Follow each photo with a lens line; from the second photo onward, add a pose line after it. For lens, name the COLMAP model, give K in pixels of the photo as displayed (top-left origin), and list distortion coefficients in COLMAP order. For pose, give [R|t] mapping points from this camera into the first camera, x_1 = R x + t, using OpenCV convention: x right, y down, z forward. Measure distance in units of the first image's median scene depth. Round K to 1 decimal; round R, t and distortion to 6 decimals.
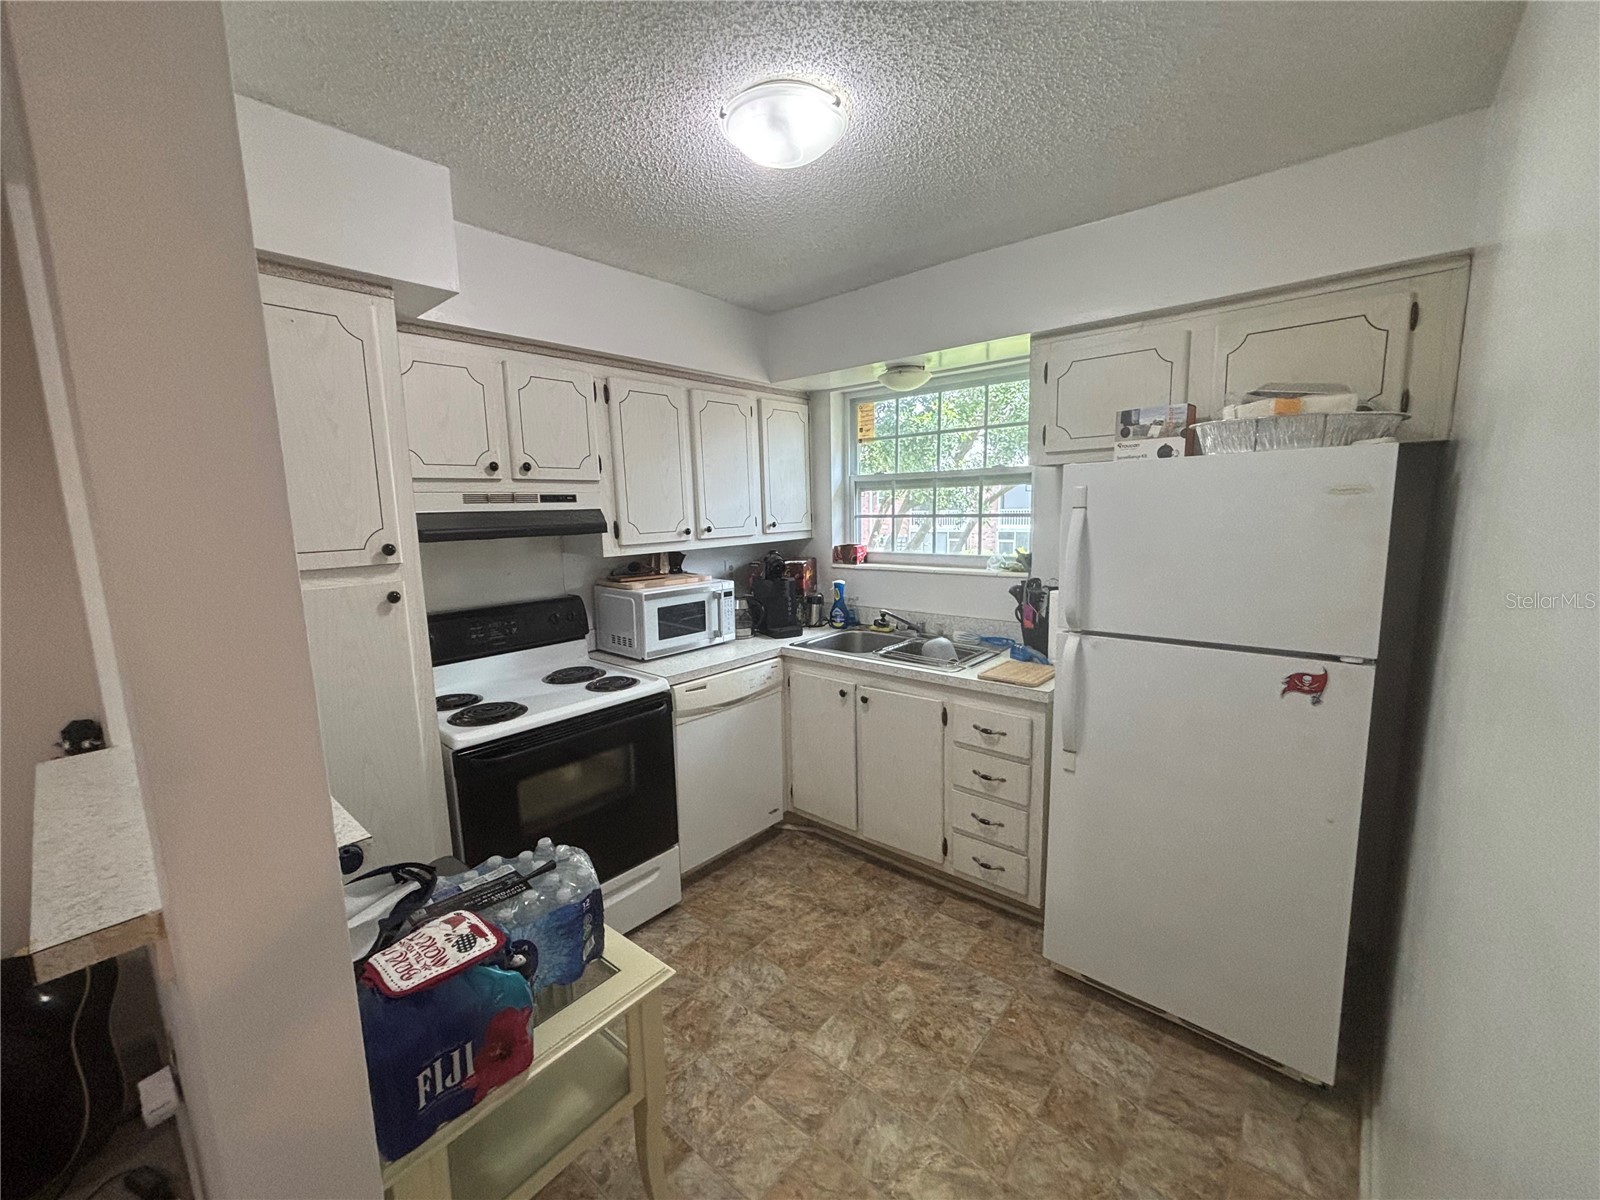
lens RADIAL K [[637.2, 0, 800.0], [0, 637.2, 600.0], [0, 0, 1]] dist [0.003642, 0.000341]
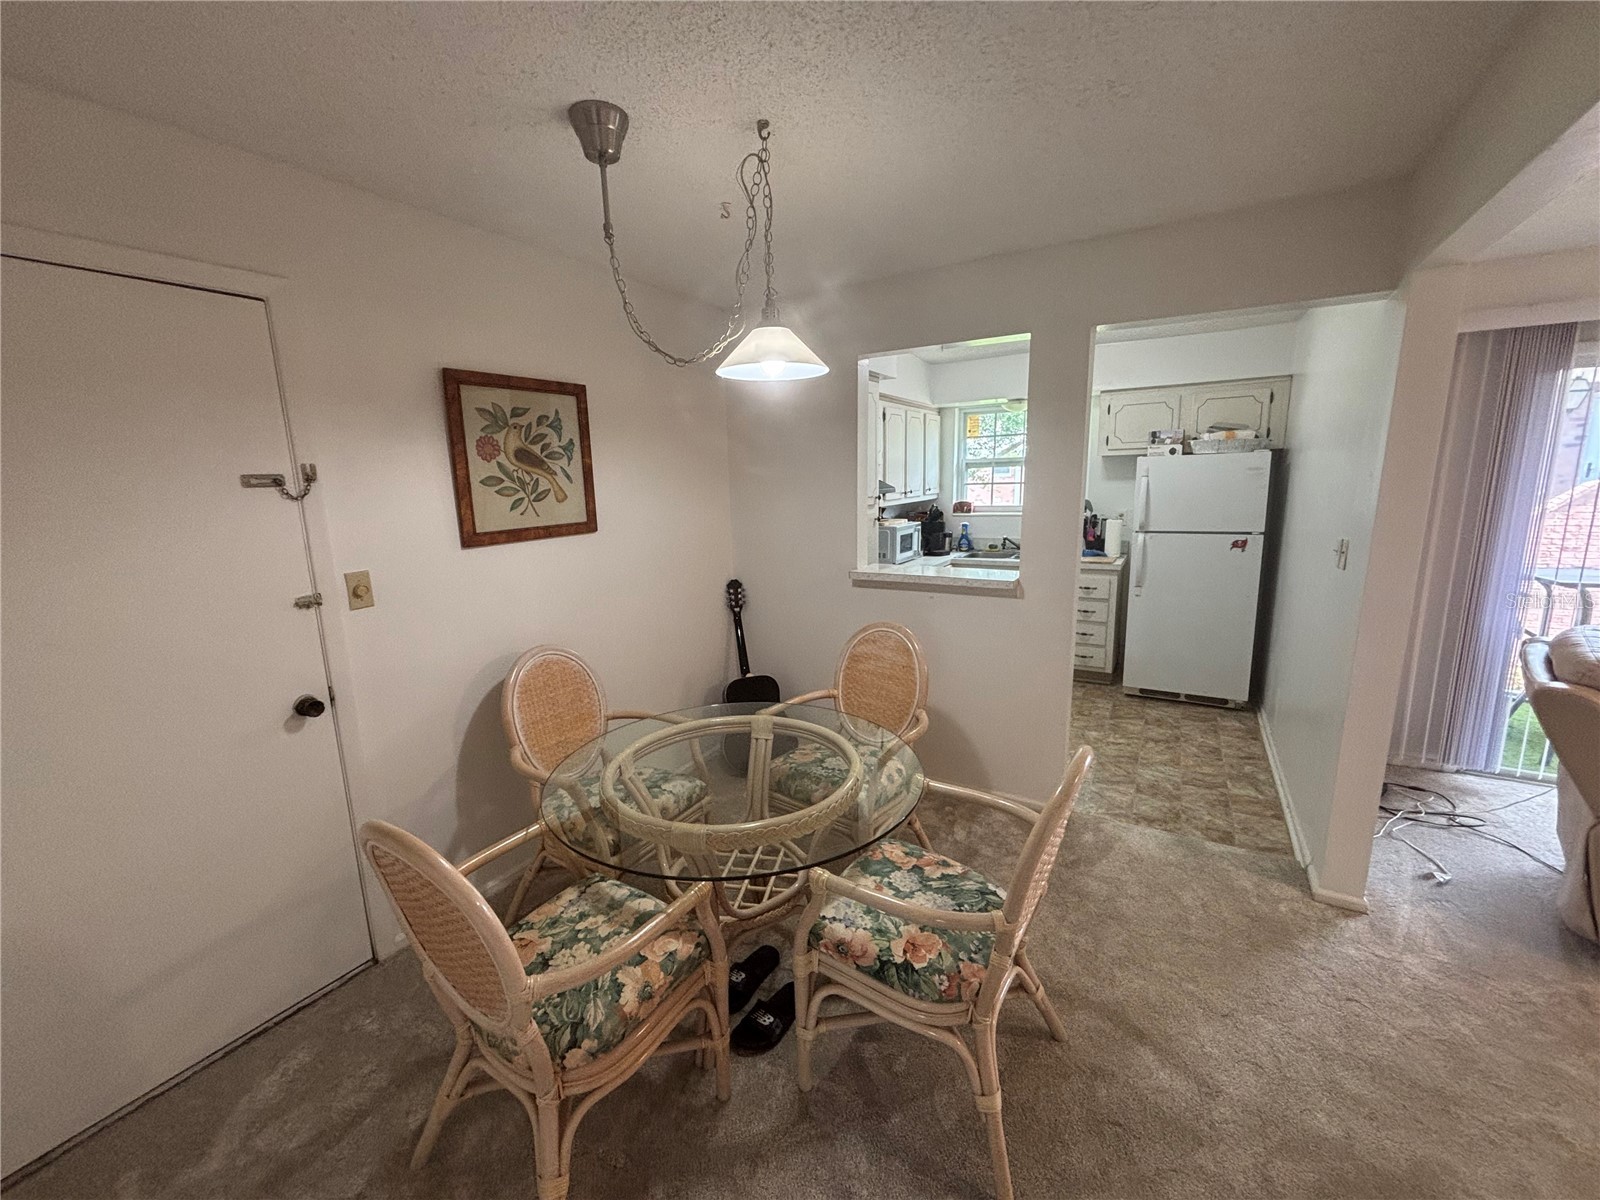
lens RADIAL K [[644.4, 0, 793.0], [0, 644.4, 600.9], [0, 0, 1]] dist [-0.000438, 0.000108]
pose [[0.984301, -0.038378, 0.172276, -0.776507], [0.032324, 0.998762, 0.037809, 0.109498], [-0.173514, -0.031647, 0.984323, -0.677912]]
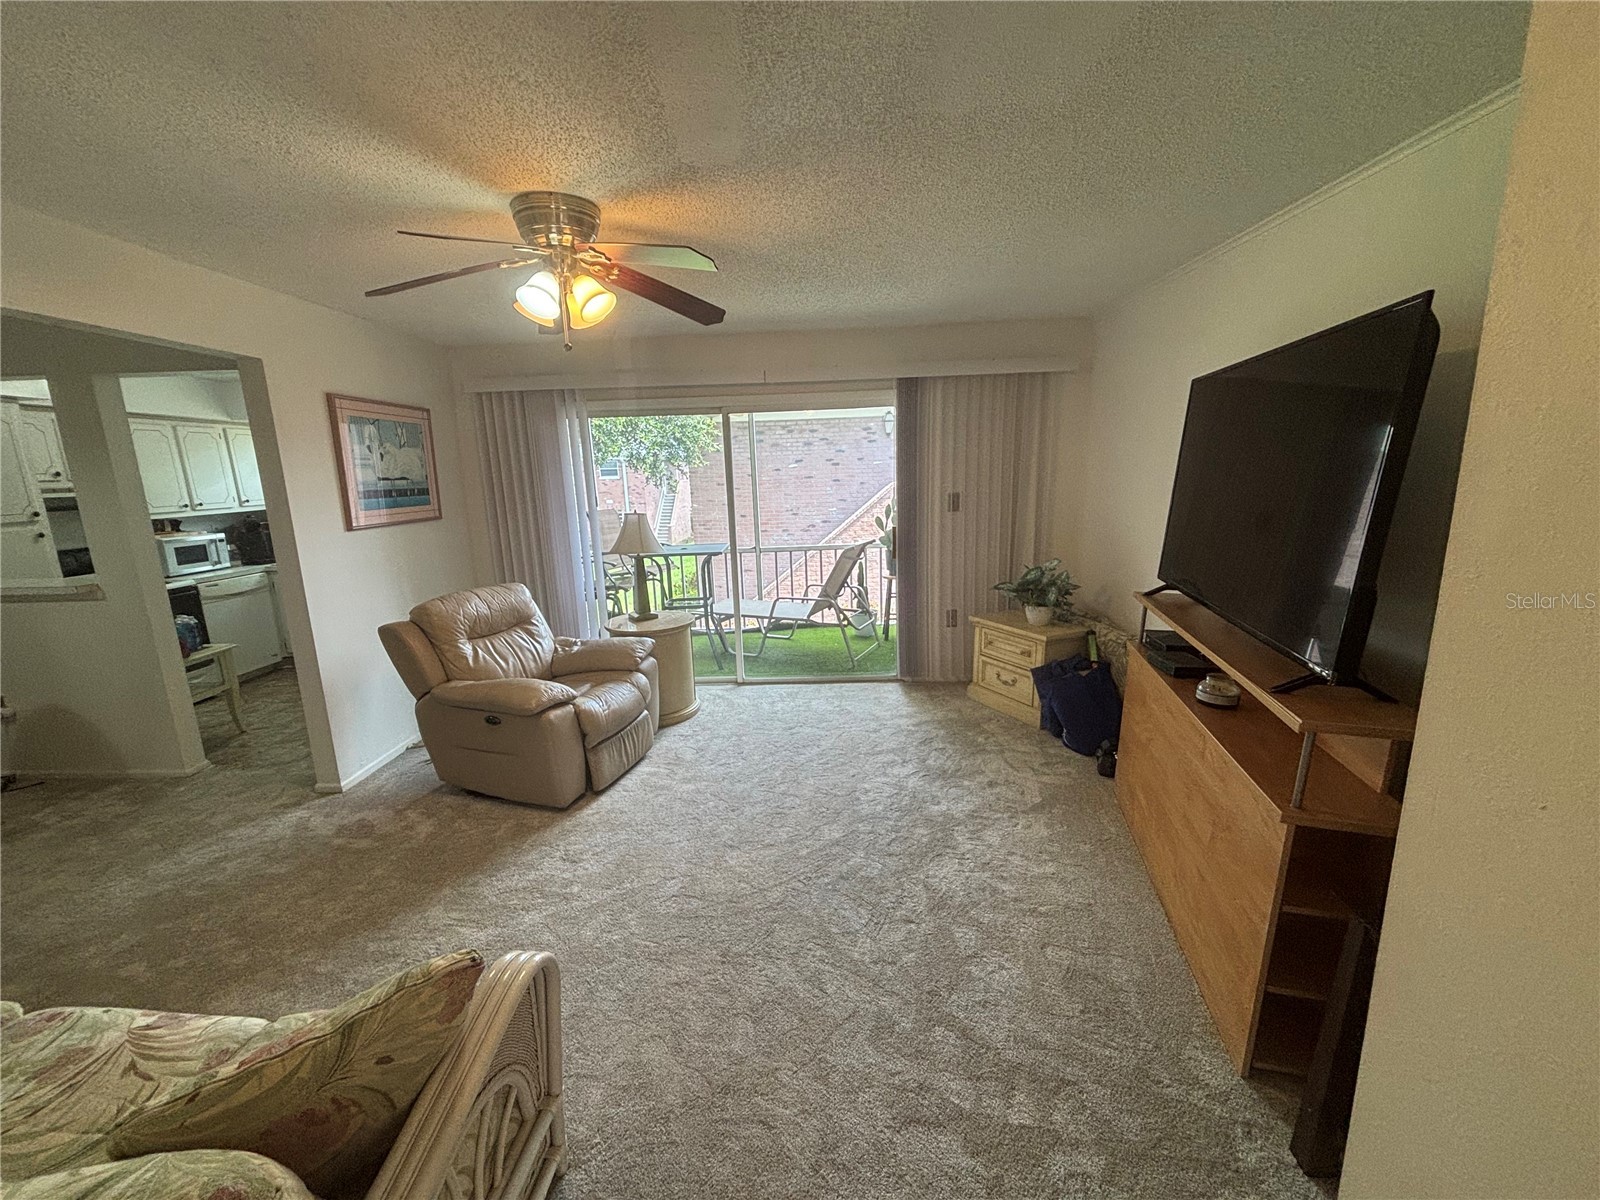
lens RADIAL K [[648.7, 0, 798.0], [0, 648.7, 600.5], [0, 0, 1]] dist [0.002702, -0.000420]
pose [[0.779561, -0.132113, 0.612235, 0.009530], [0.110885, 0.991171, 0.072692, 0.209310], [-0.616433, 0.011220, 0.787327, -1.461587]]
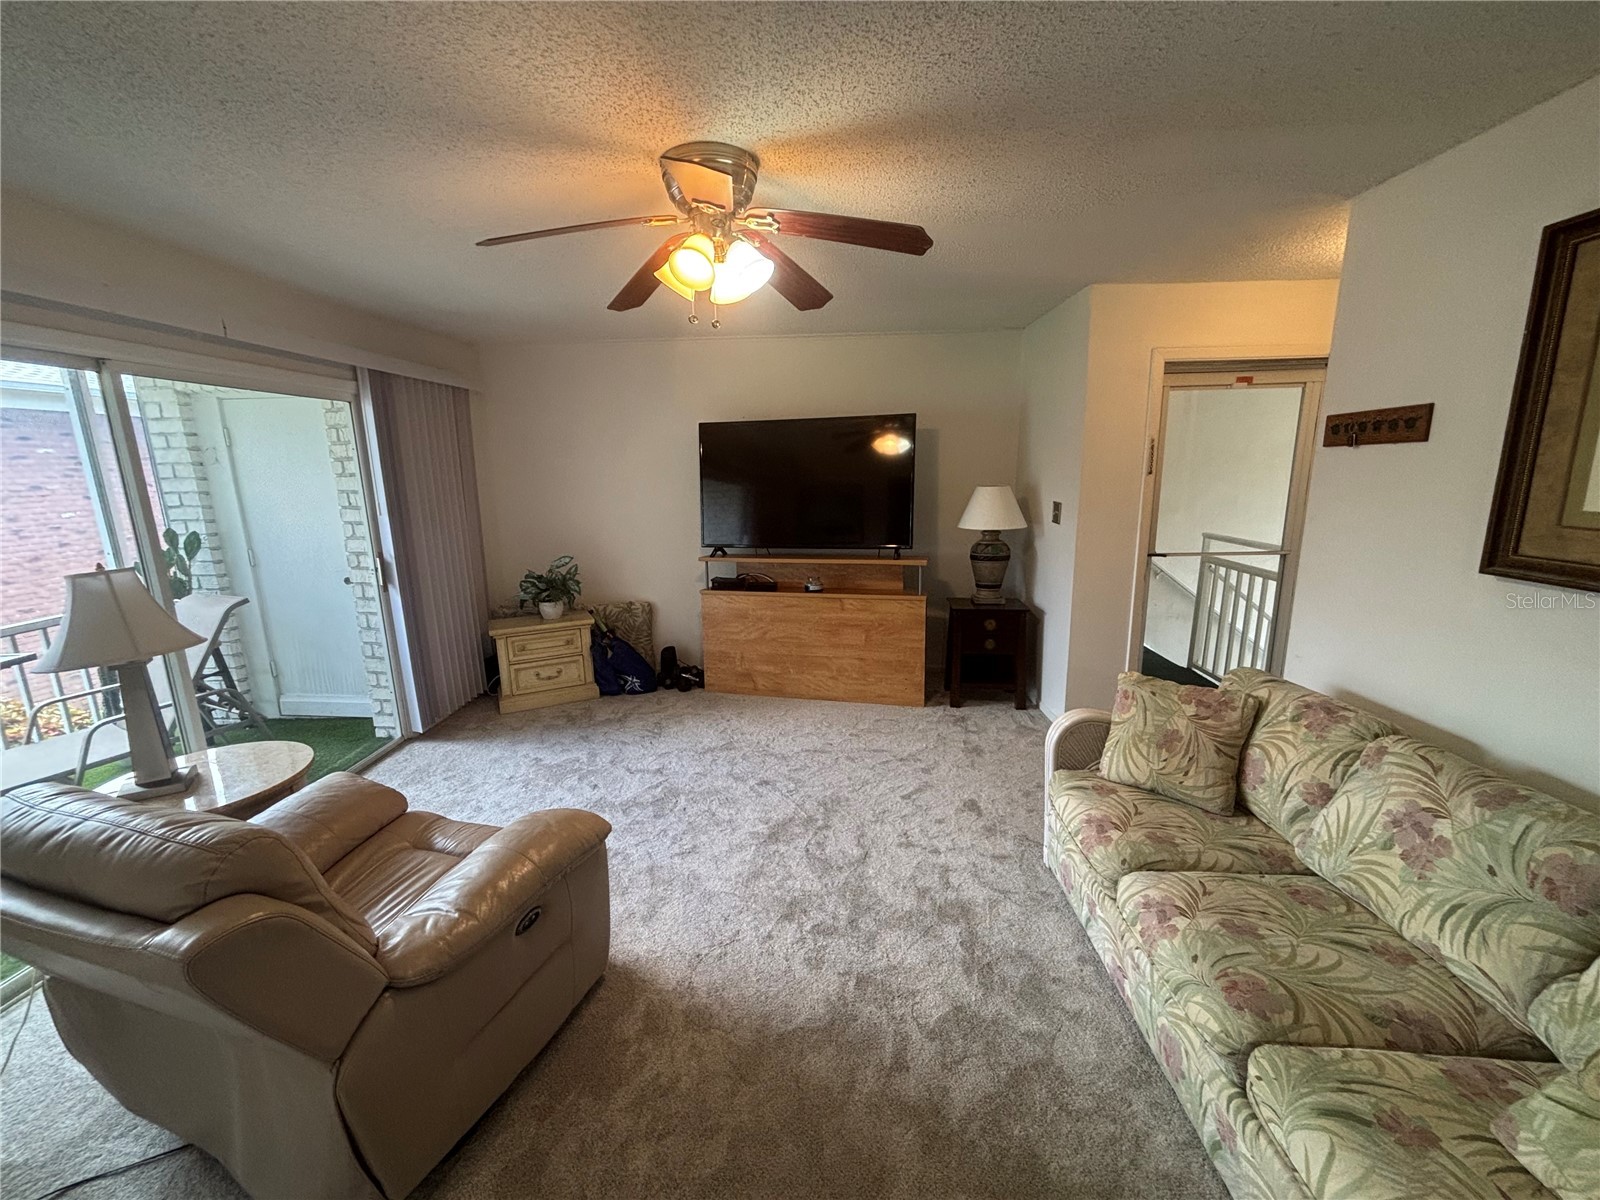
lens RADIAL K [[648.7, 0, 798.0], [0, 648.7, 600.5], [0, 0, 1]] dist [0.002702, -0.000420]
pose [[-0.621628, -0.126070, 0.773101, -0.316016], [0.151022, 0.949157, 0.276212, 0.034245], [-0.768616, 0.288456, -0.570984, -0.249883]]
